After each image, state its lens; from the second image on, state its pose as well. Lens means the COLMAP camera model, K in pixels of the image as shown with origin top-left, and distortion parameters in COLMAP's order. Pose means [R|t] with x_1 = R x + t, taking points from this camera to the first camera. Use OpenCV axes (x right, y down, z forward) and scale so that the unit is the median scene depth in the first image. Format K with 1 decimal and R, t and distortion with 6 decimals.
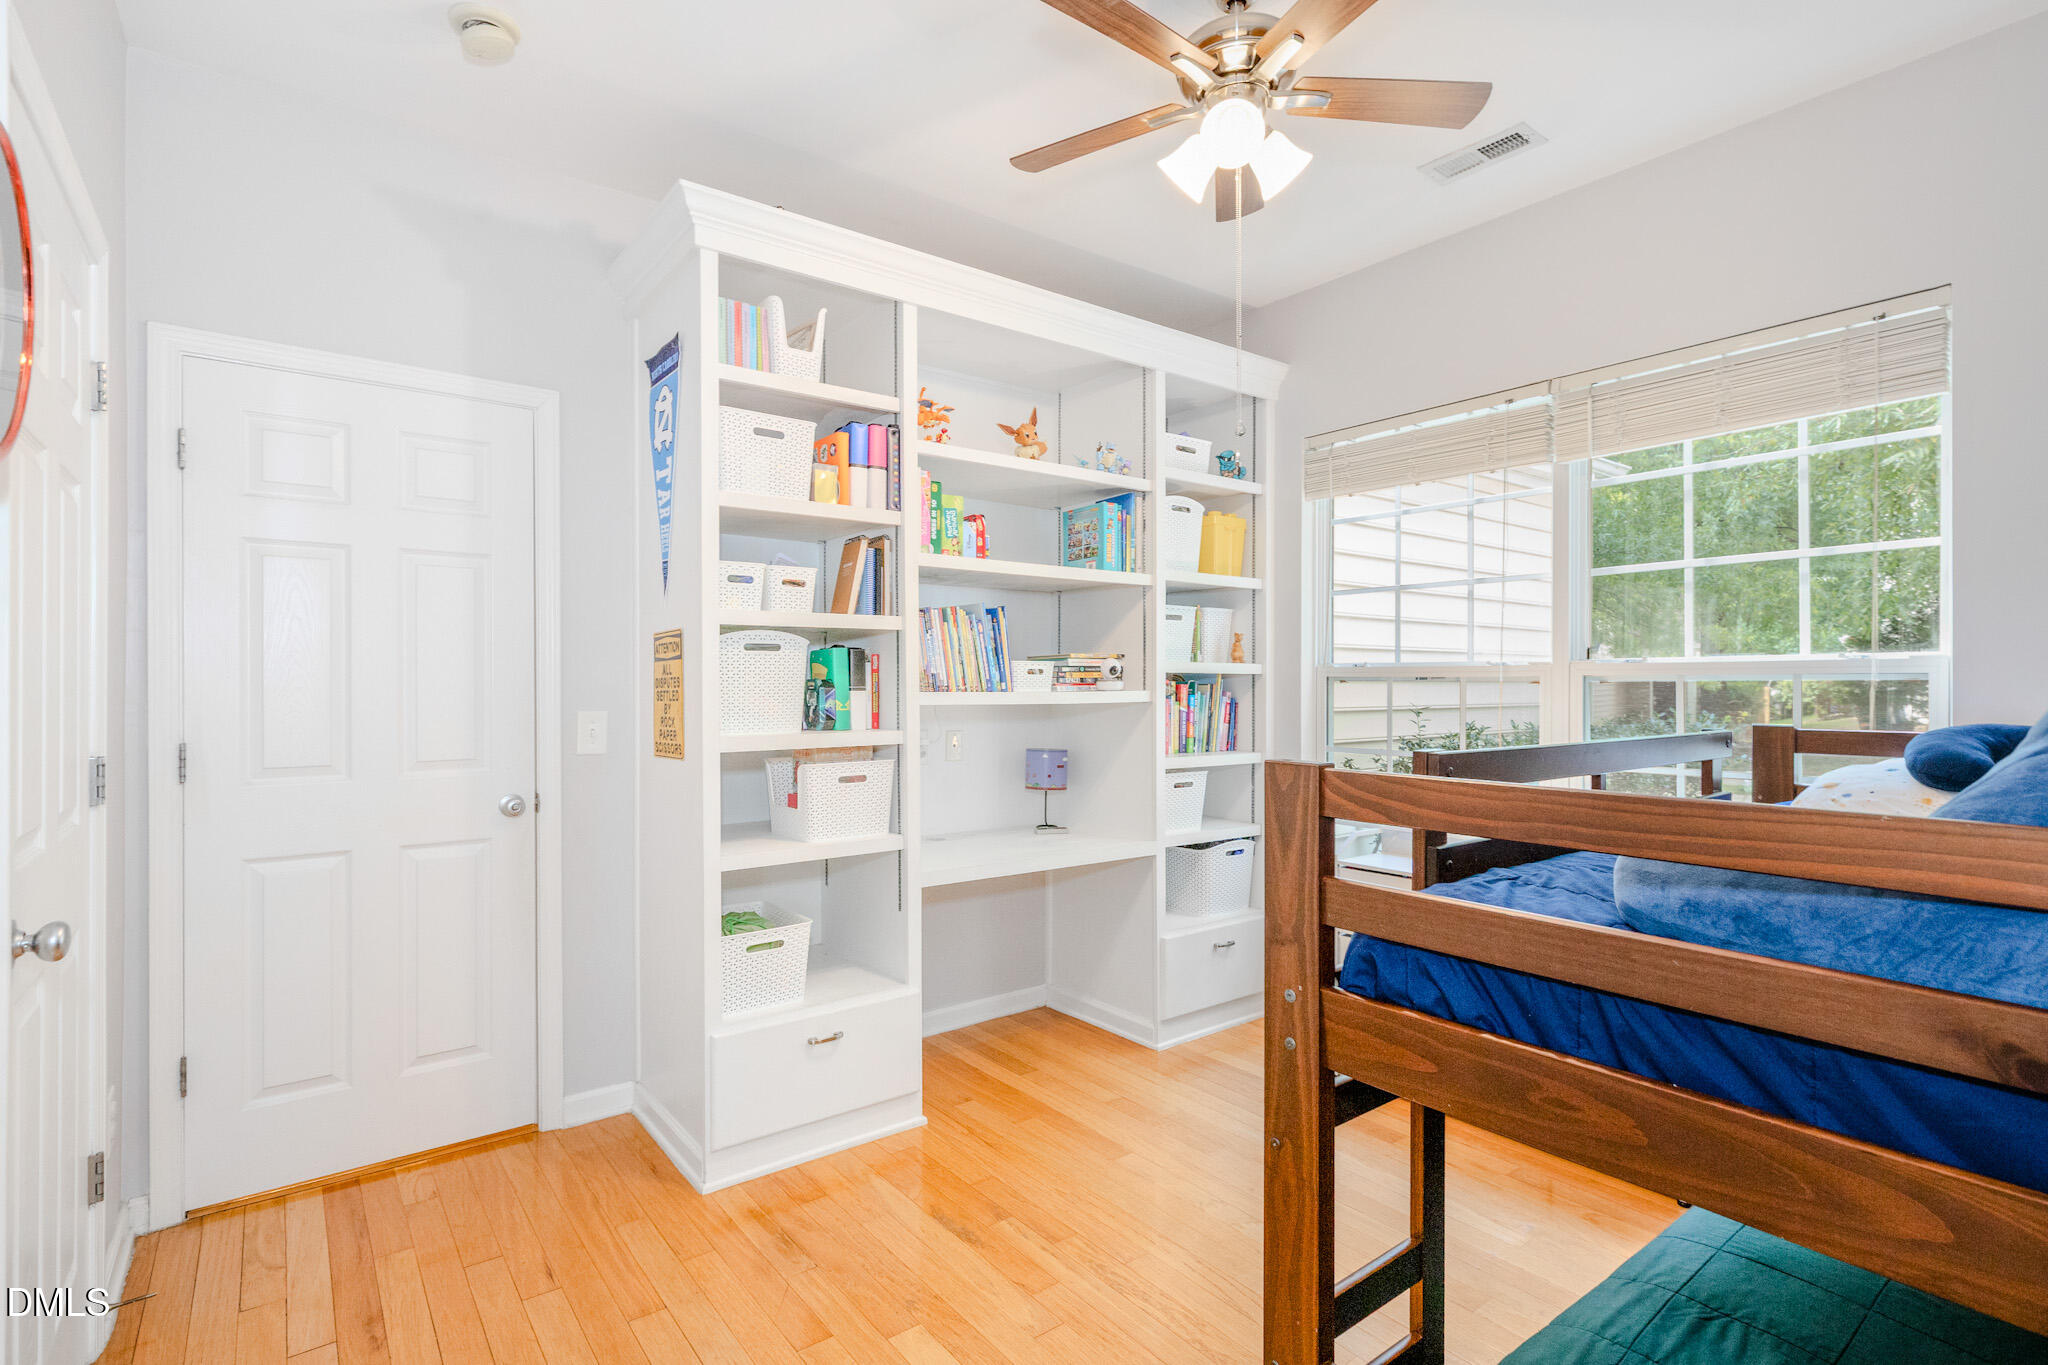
lens RADIAL K [[933.4, 0, 1019.7], [0, 933.4, 668.4], [0, 0, 1]] dist [0.000897, -0.000022]
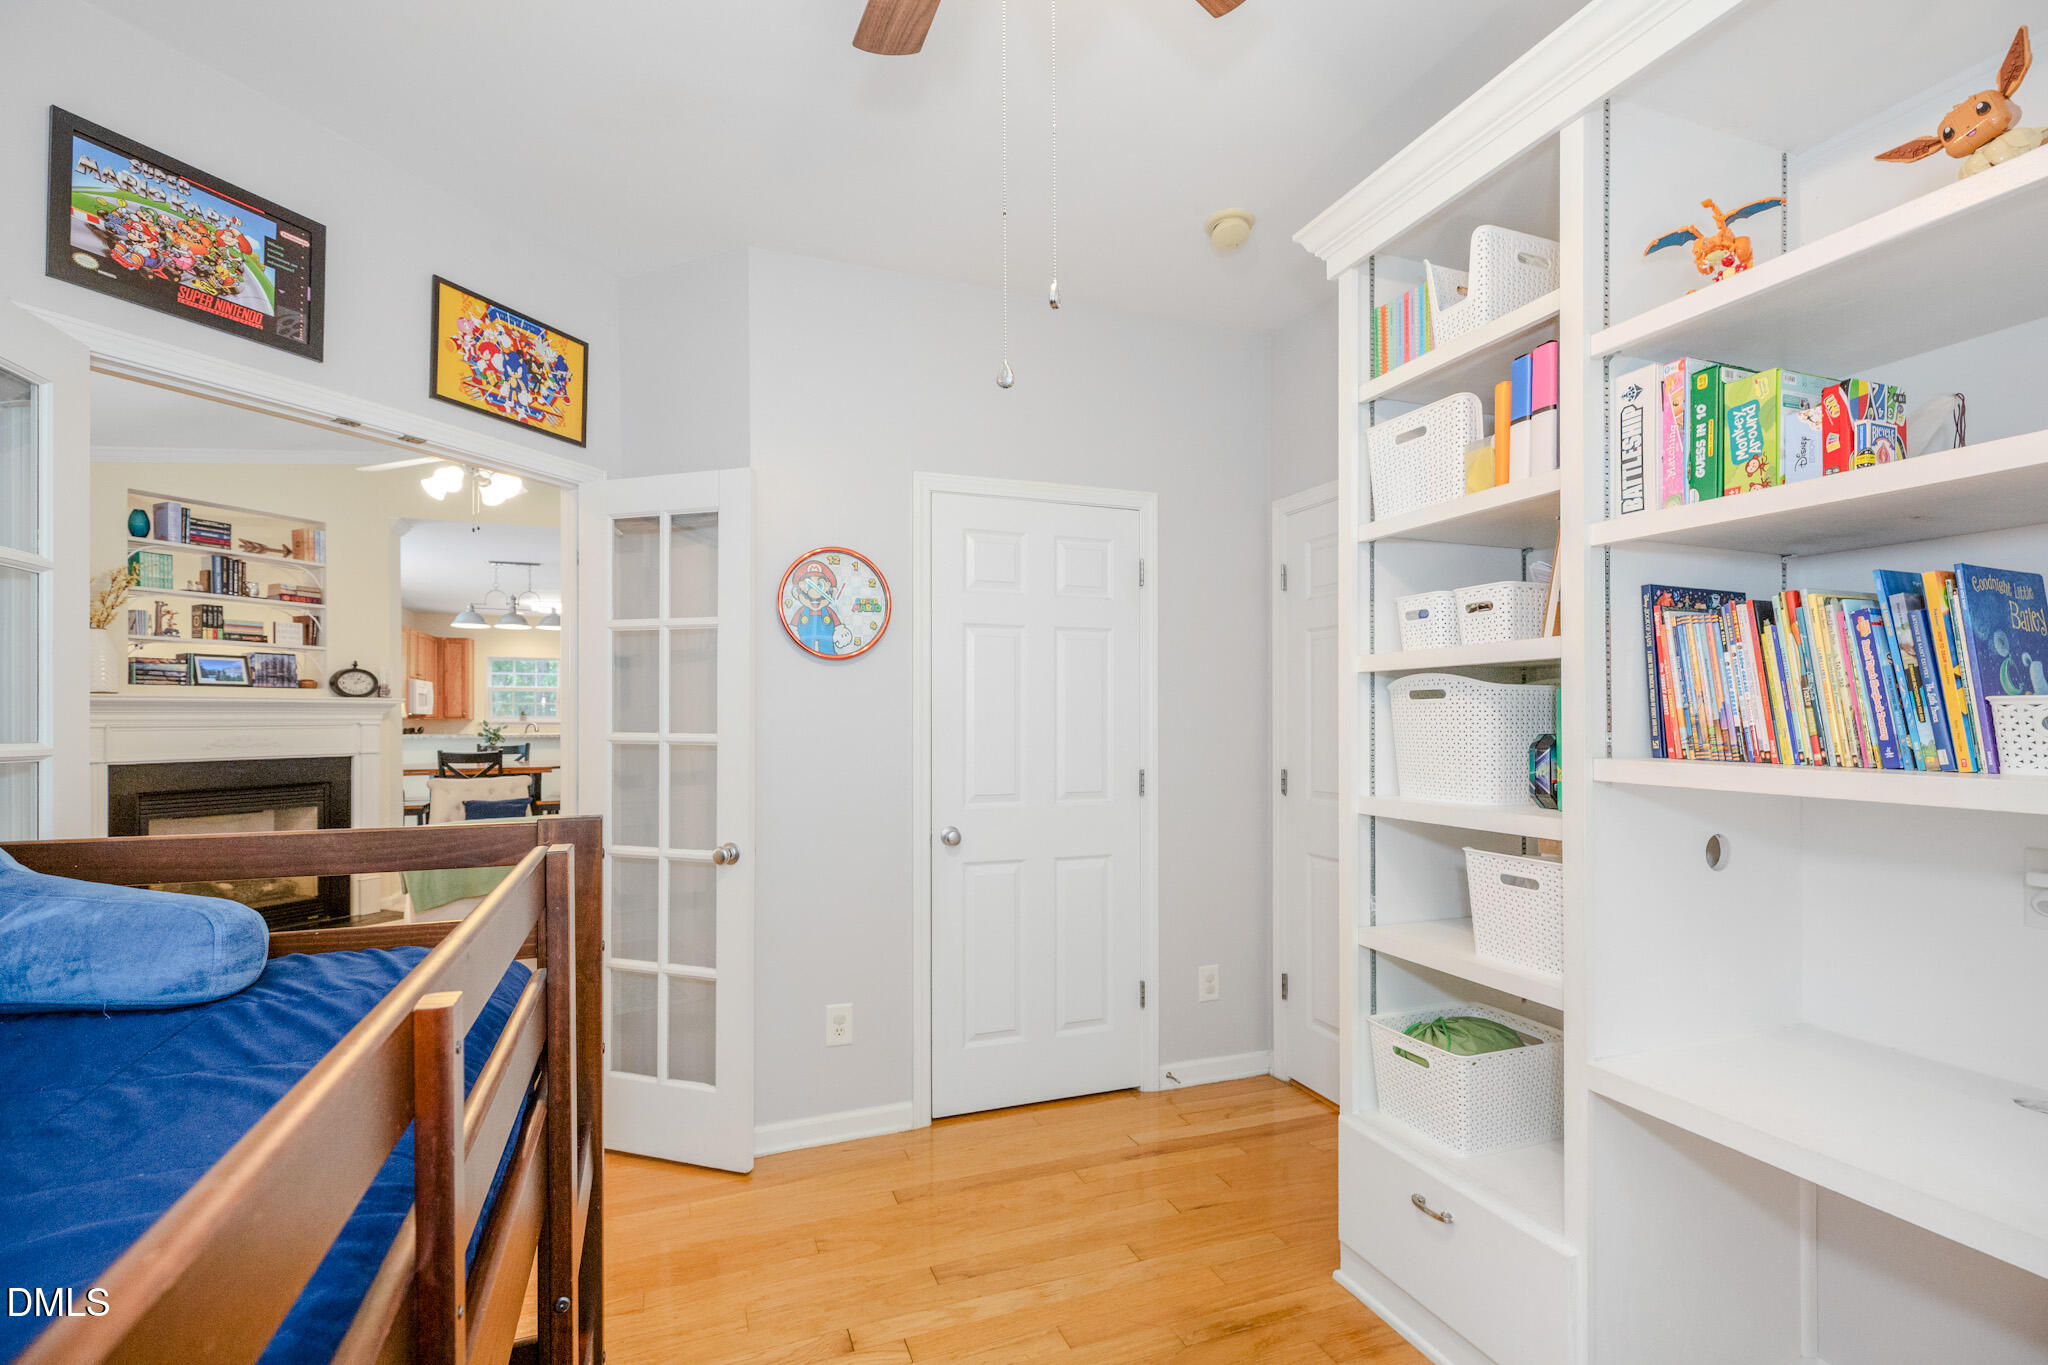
lens RADIAL K [[908.4, 0, 1021.3], [0, 908.4, 719.1], [0, 0, 1]] dist [-0.001295, -0.000315]
pose [[-0.256026, -0.008774, -0.966630, 0.506331], [0.001075, 0.999956, -0.009361, 0.005154], [0.966669, -0.003435, -0.256005, 0.746283]]
